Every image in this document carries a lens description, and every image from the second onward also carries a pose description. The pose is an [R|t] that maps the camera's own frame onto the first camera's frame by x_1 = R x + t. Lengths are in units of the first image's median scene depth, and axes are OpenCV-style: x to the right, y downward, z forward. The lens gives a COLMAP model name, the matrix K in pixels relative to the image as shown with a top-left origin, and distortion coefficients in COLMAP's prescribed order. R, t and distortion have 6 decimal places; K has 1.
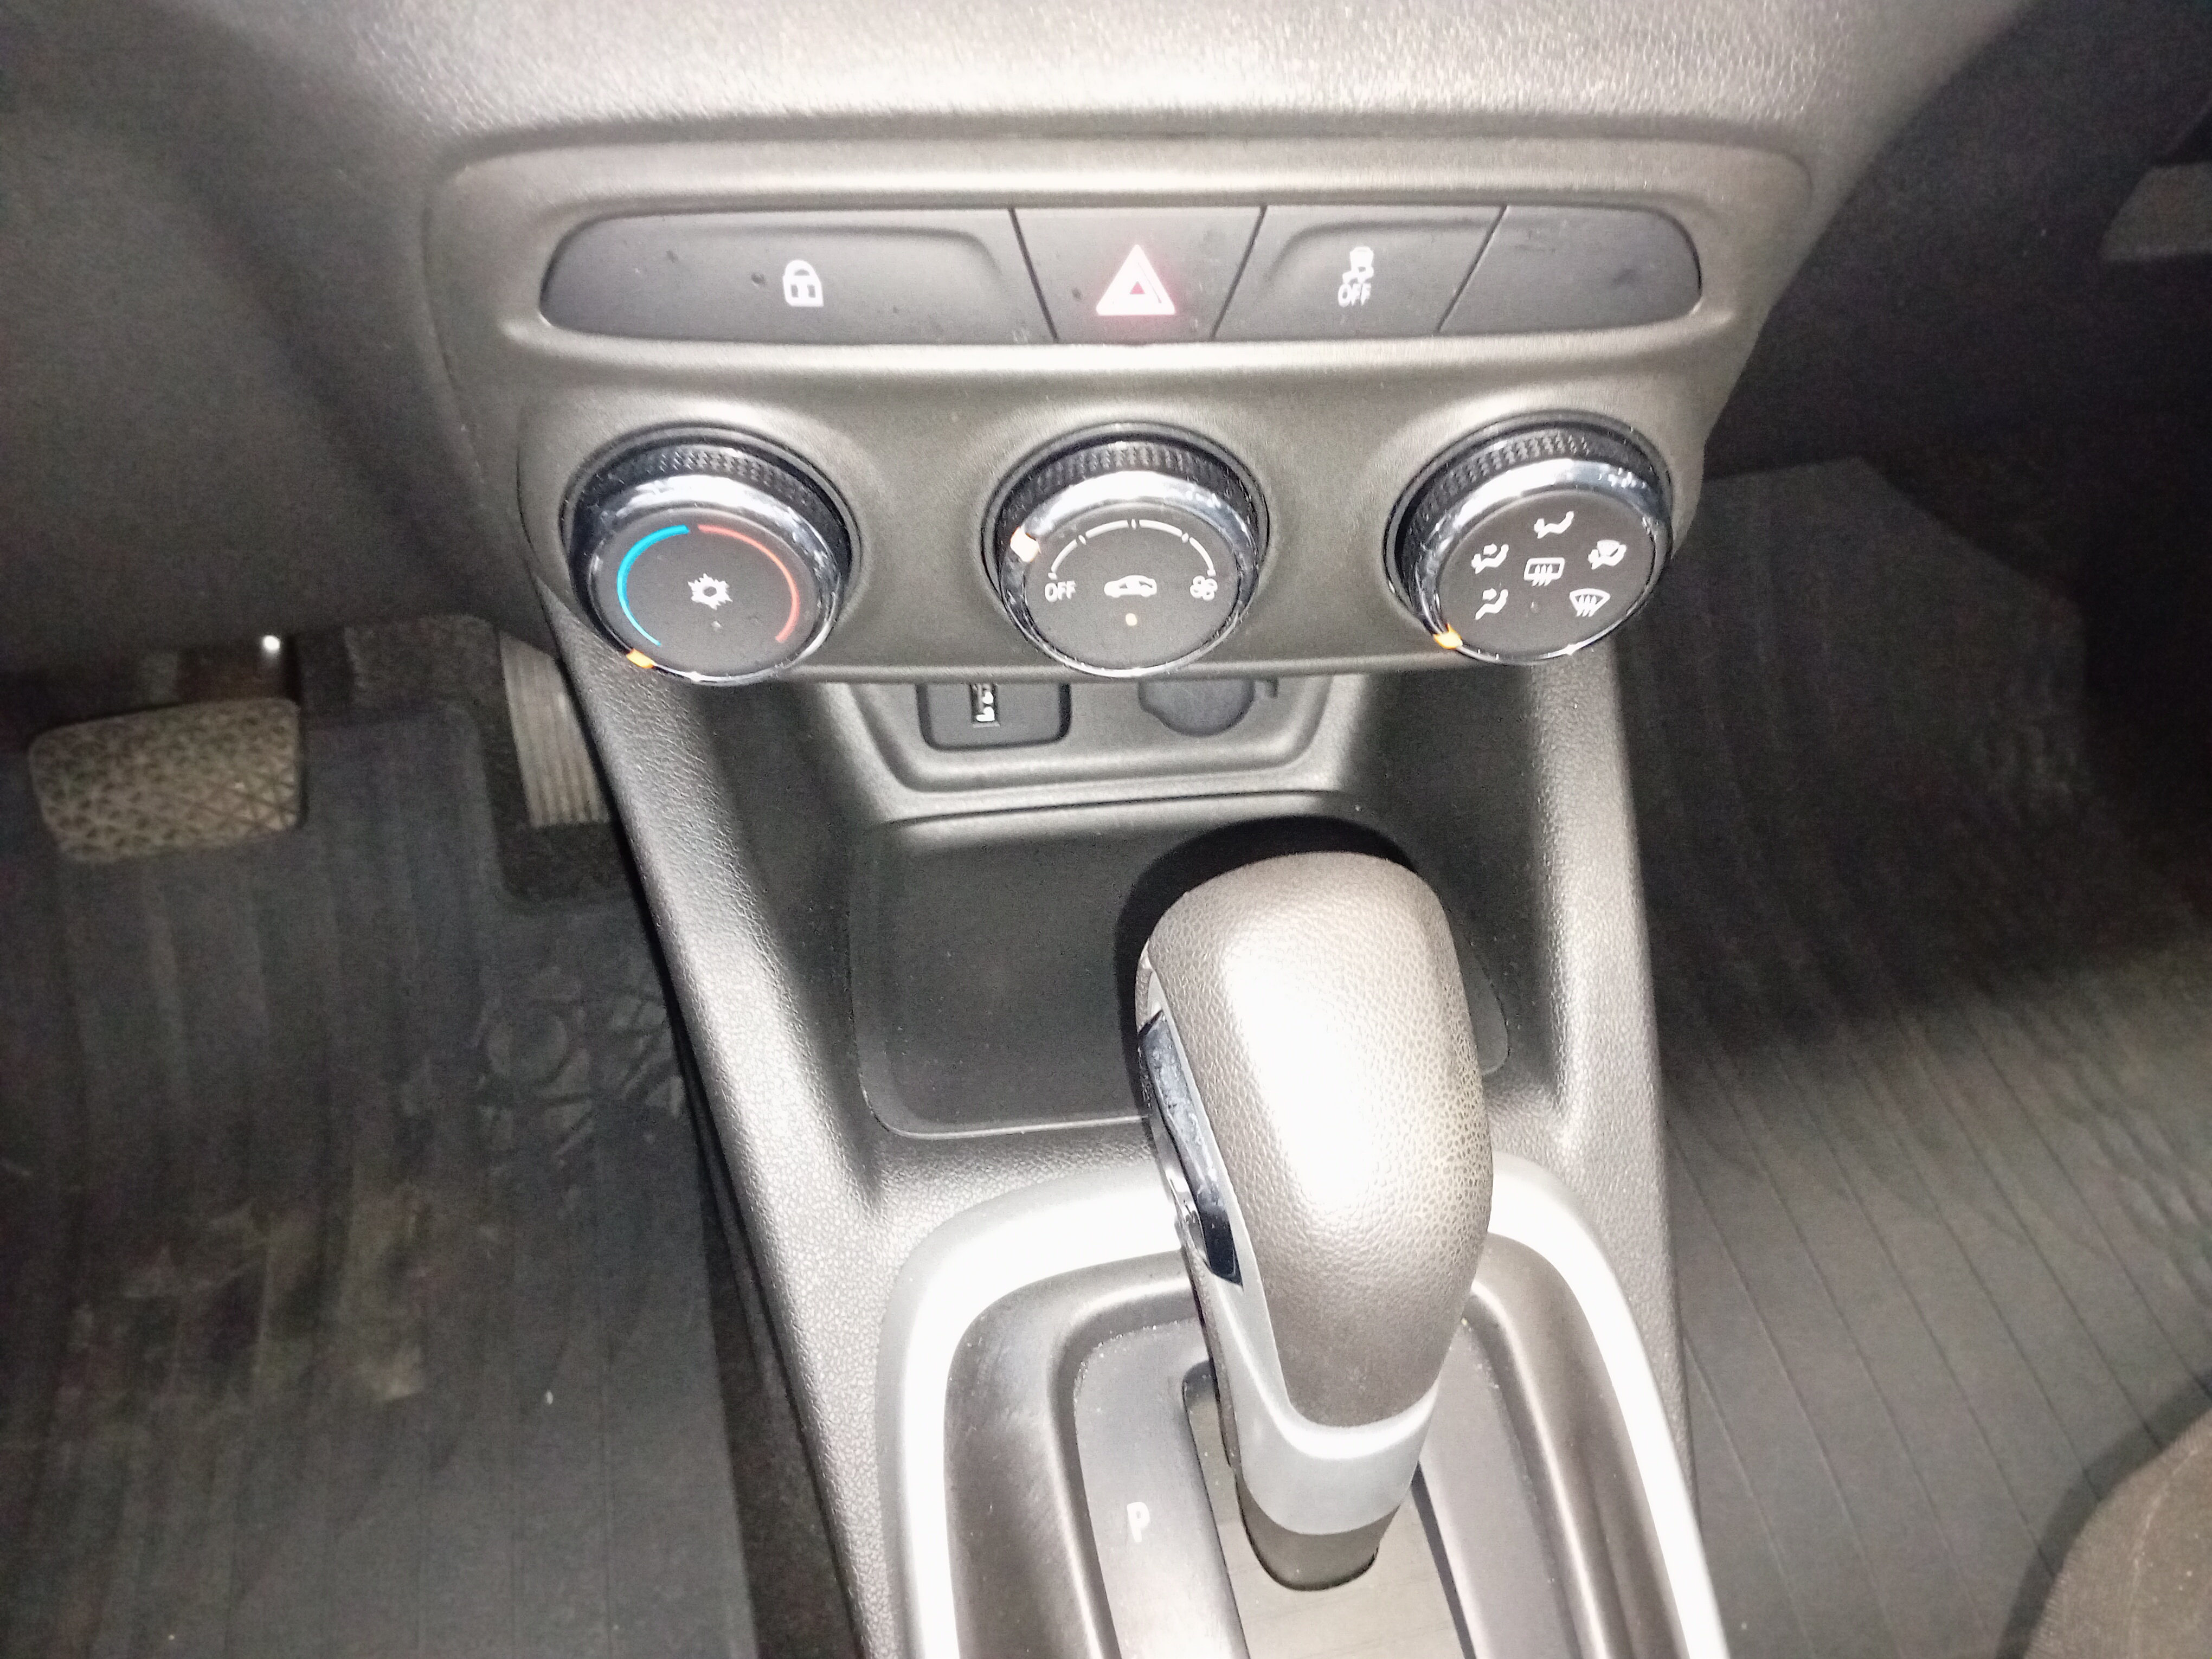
lens RADIAL K [[1704.2, 0, 1066.3], [0, 1704.2, 825.6], [0, 0, 1]] dist [0.057577, -0.126934]
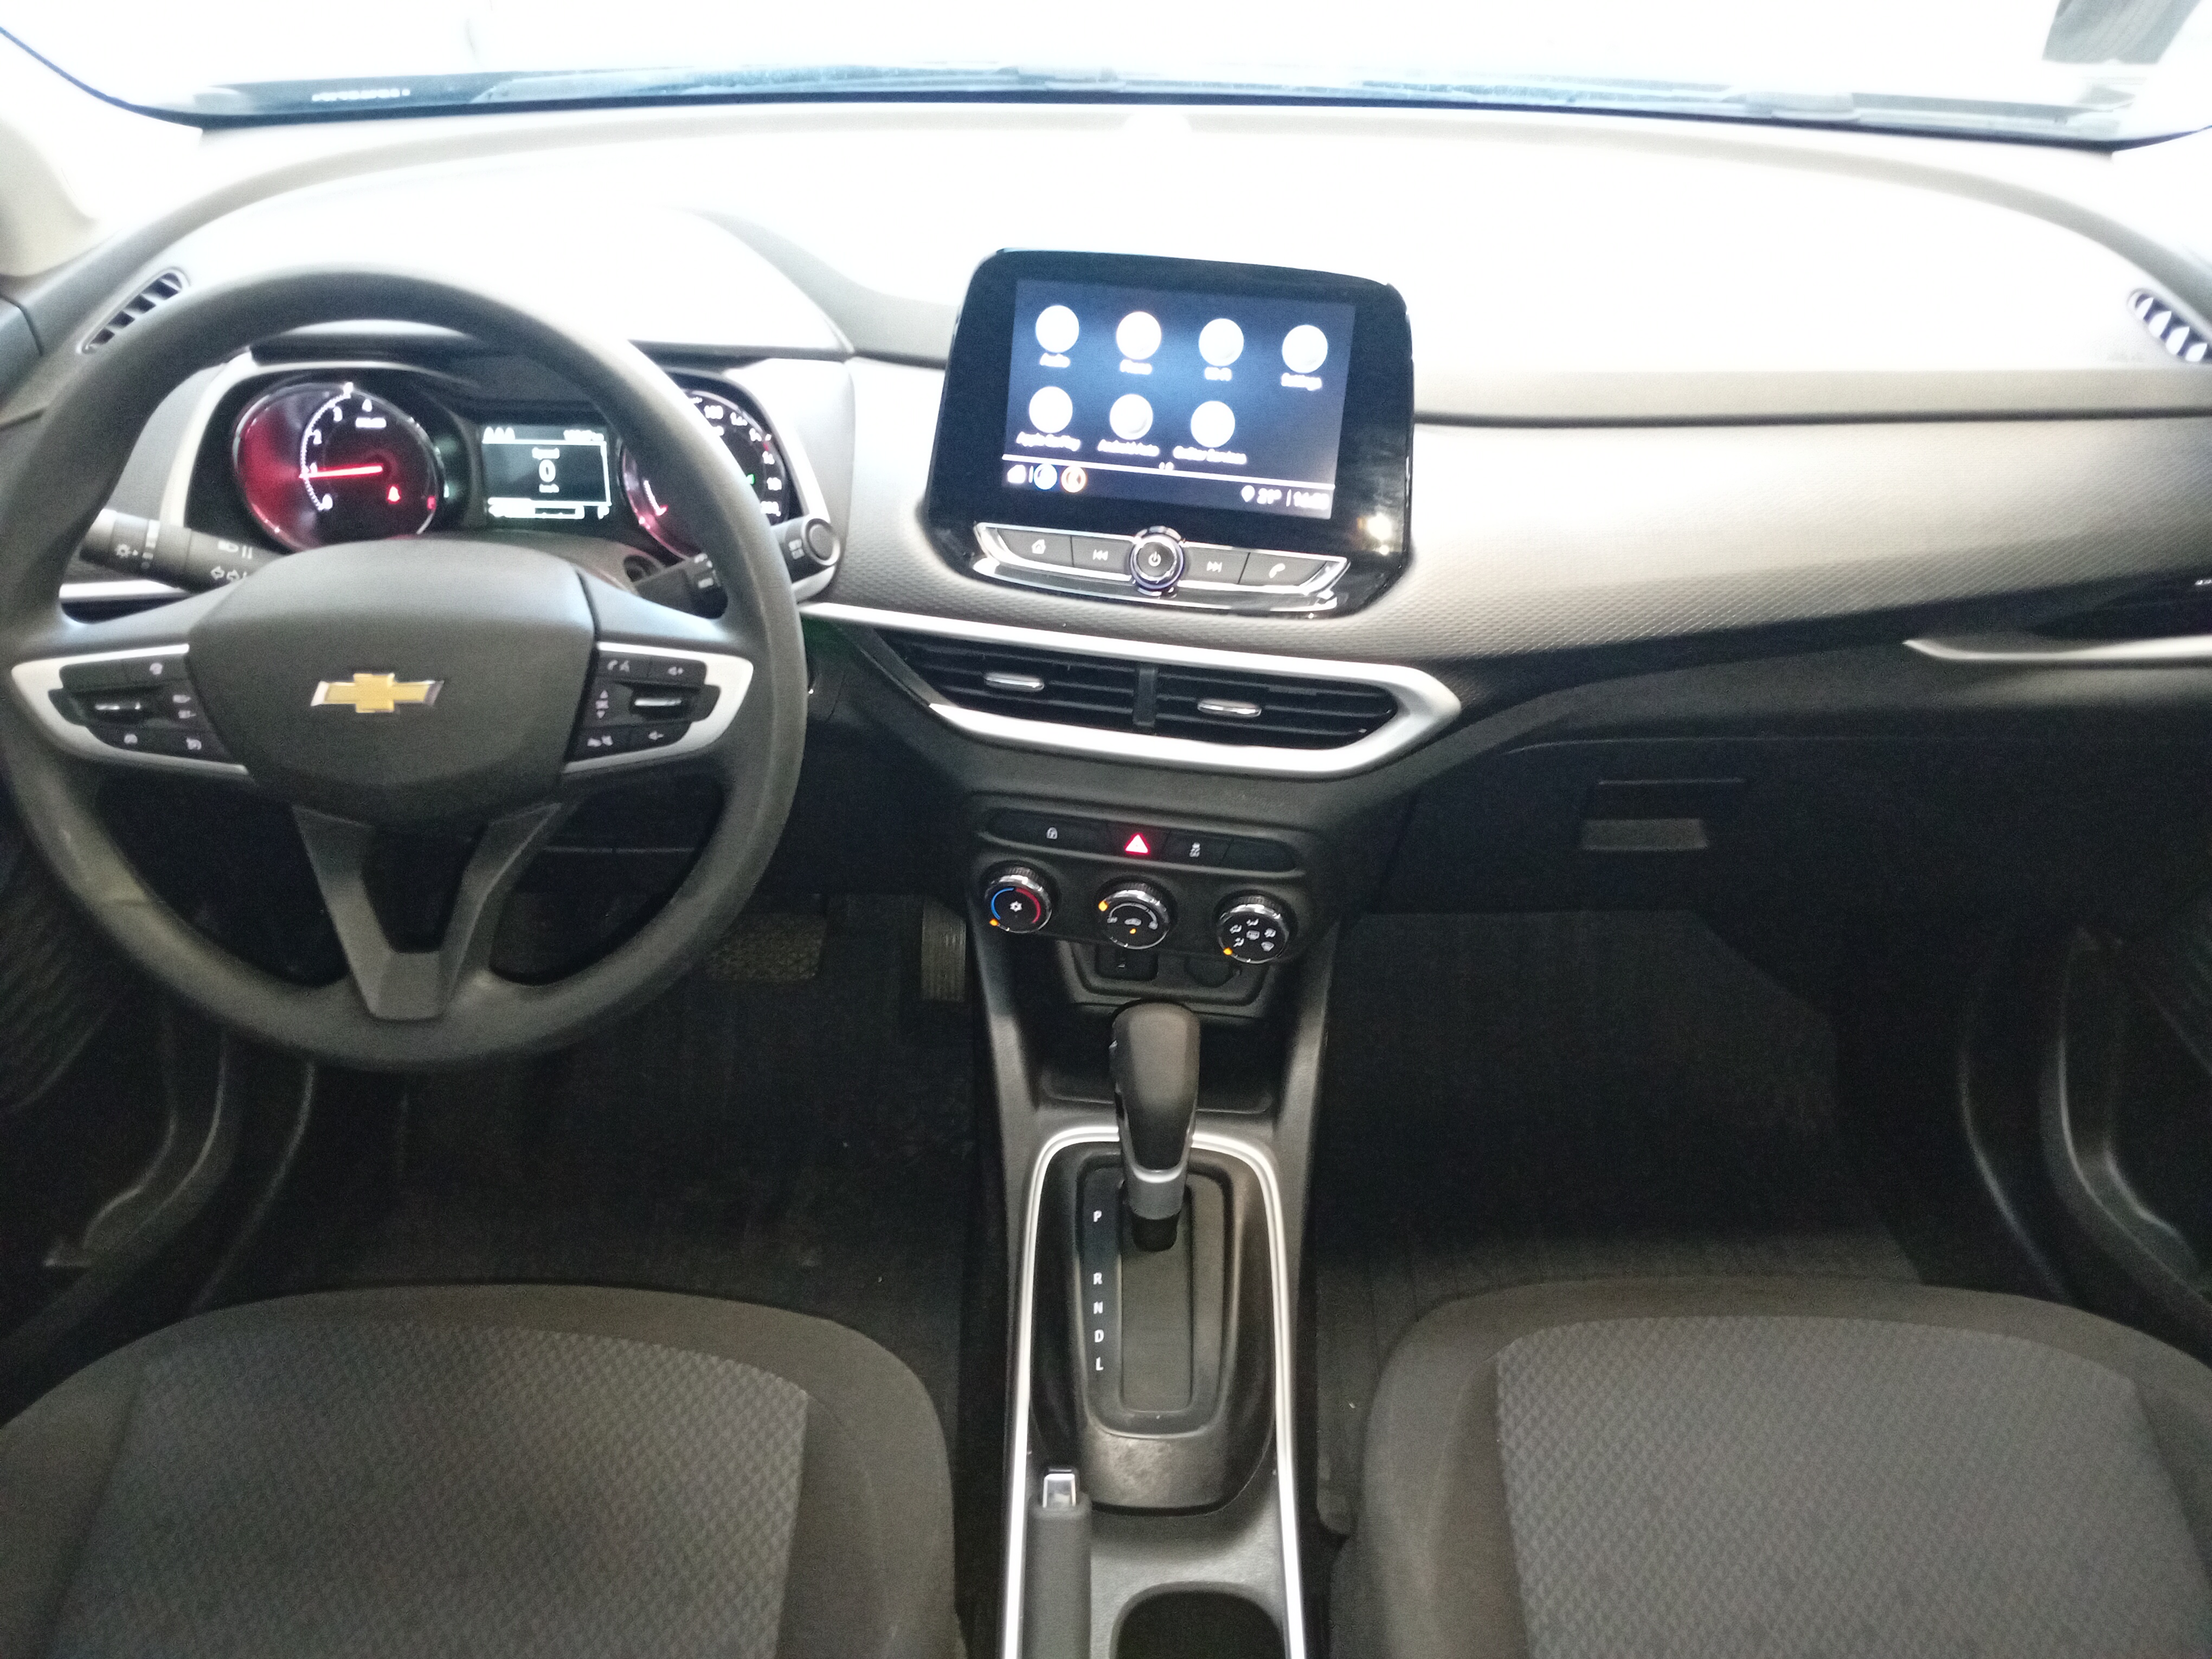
lens RADIAL K [[1704.2, 0, 1066.3], [0, 1704.2, 825.6], [0, 0, 1]] dist [0.057577, -0.126934]
pose [[0.970282, 0.138028, -0.198749, 0.229445], [-0.171574, 0.971620, -0.162843, 0.104694], [0.170632, 0.192104, 0.966427, -0.976559]]
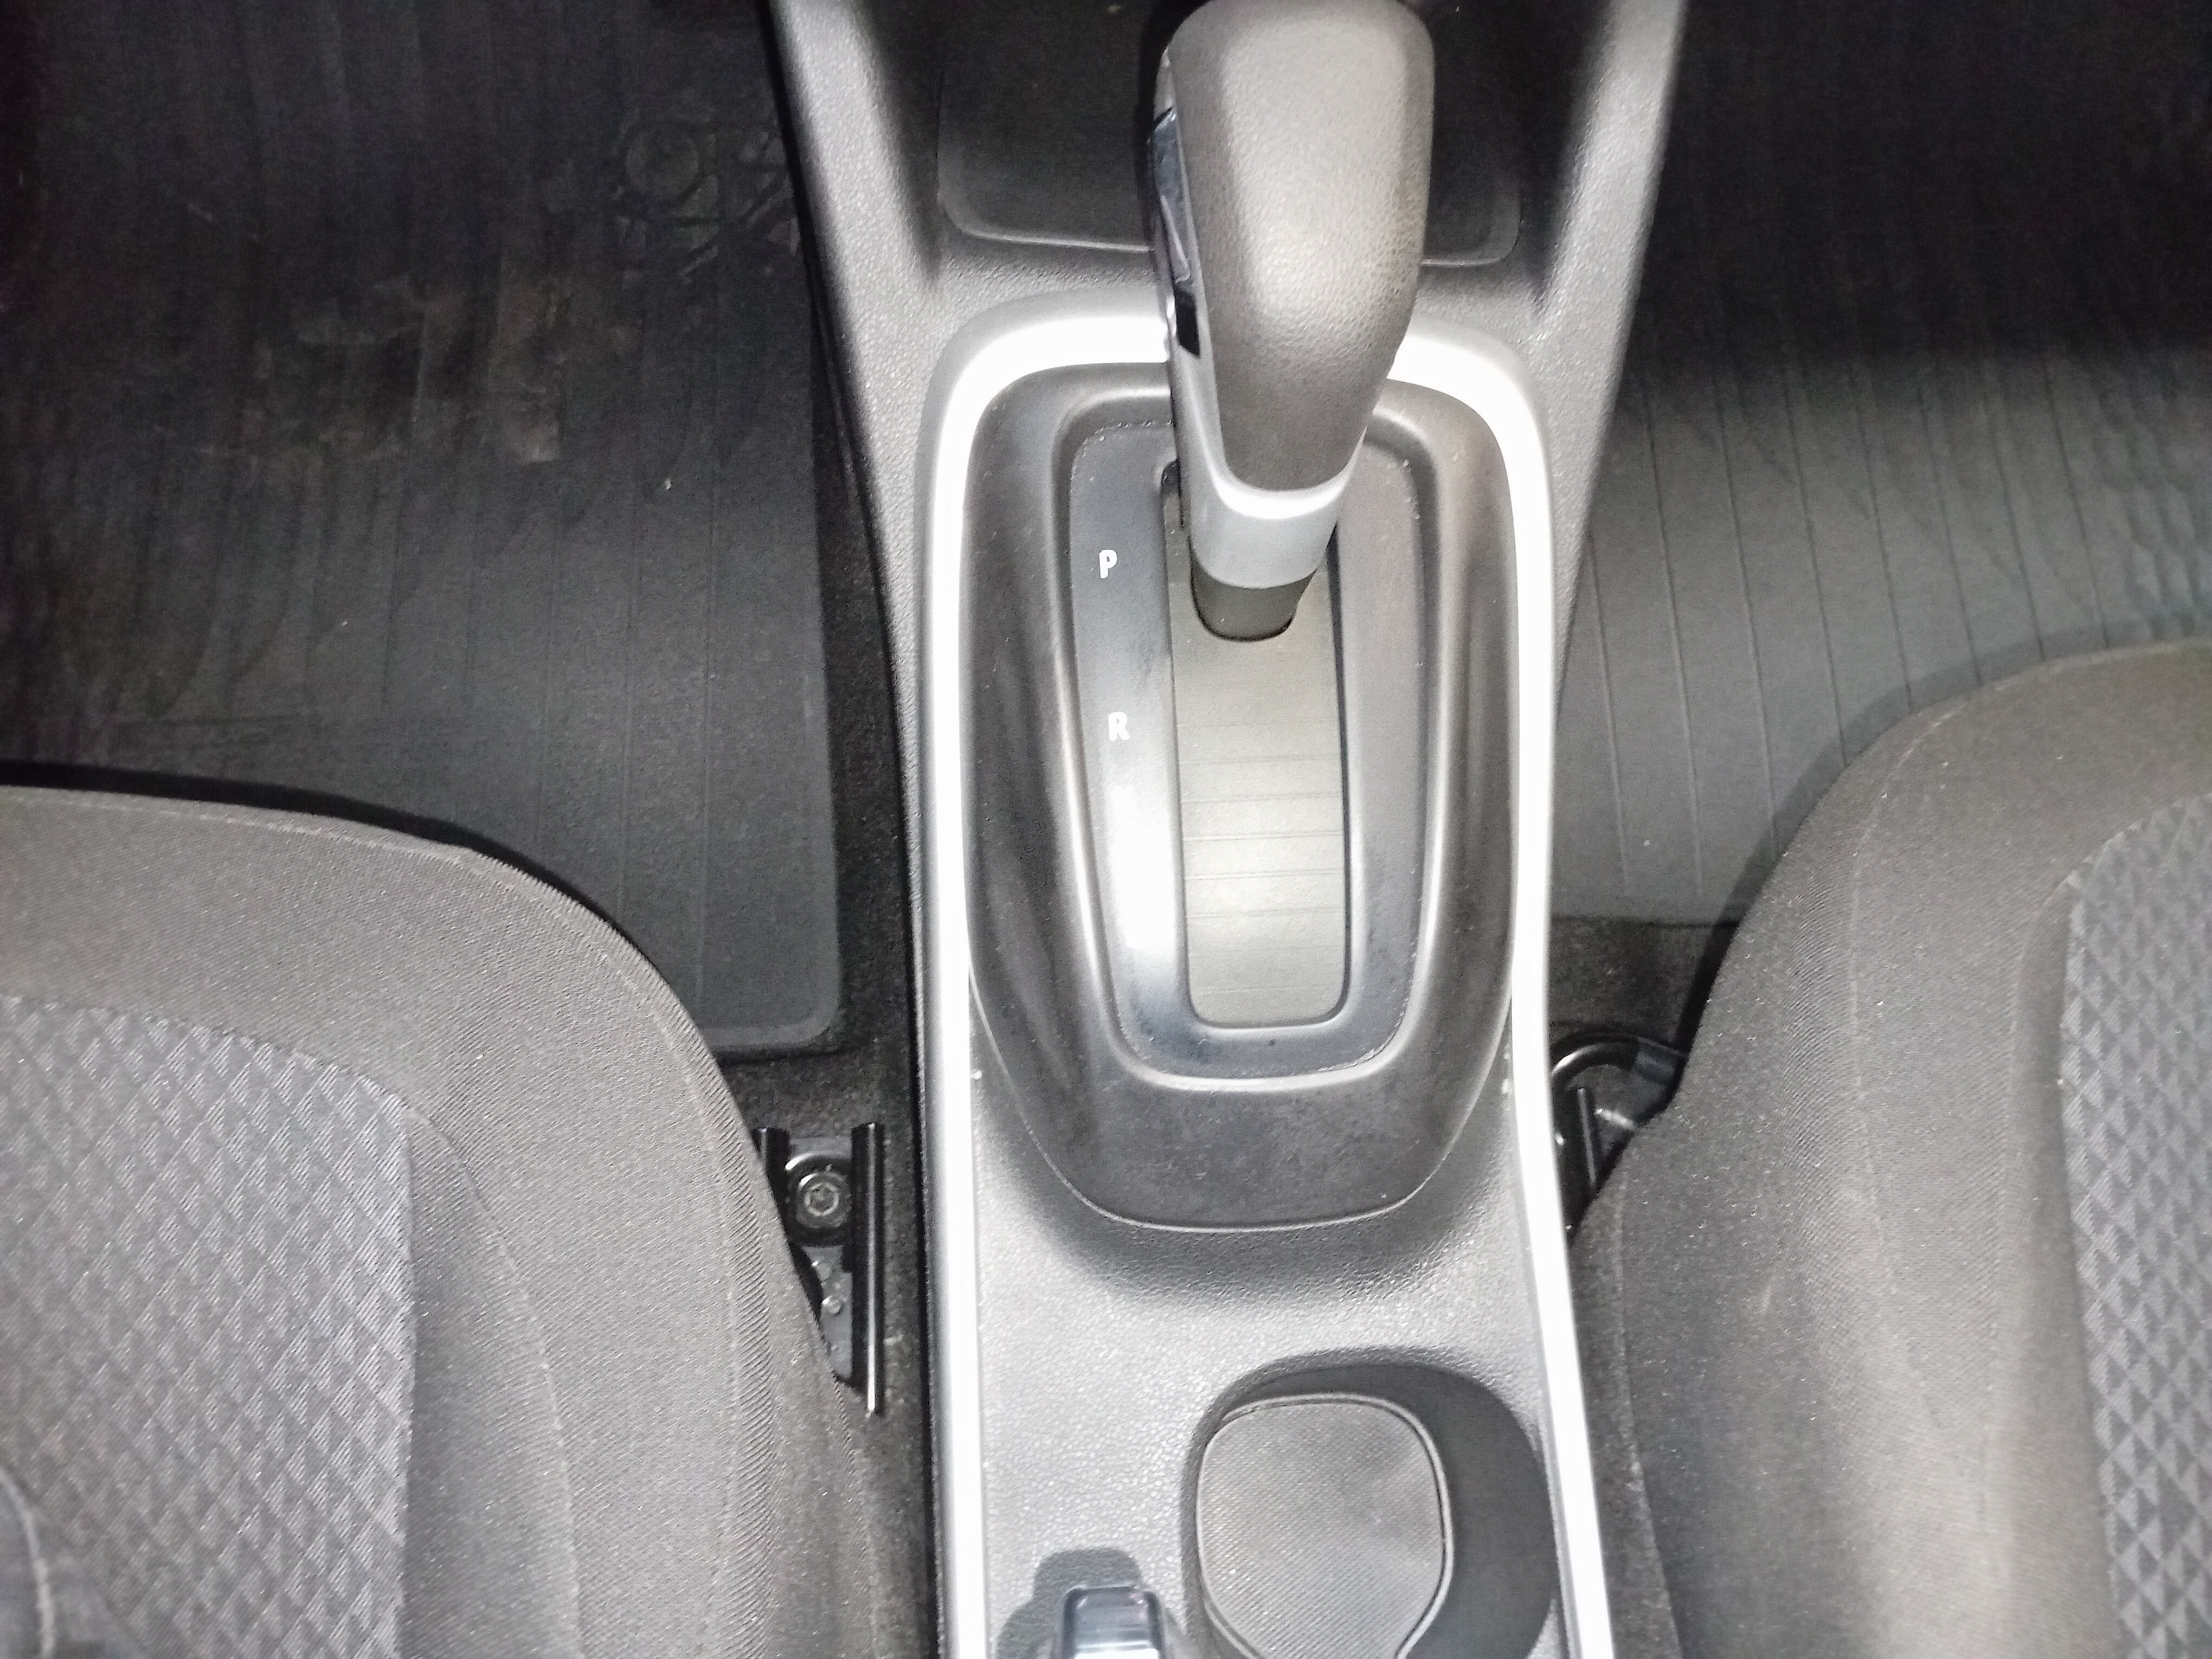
lens RADIAL K [[1682.4, 0, 1077.3], [0, 1682.4, 758.2], [0, 0, 1]] dist [0.088660, -0.173314]
pose [[0.984983, 0.169494, -0.032867, 0.038581], [-0.144647, 0.914065, 0.378896, 0.030741], [0.094263, -0.368452, 0.924856, -0.092697]]
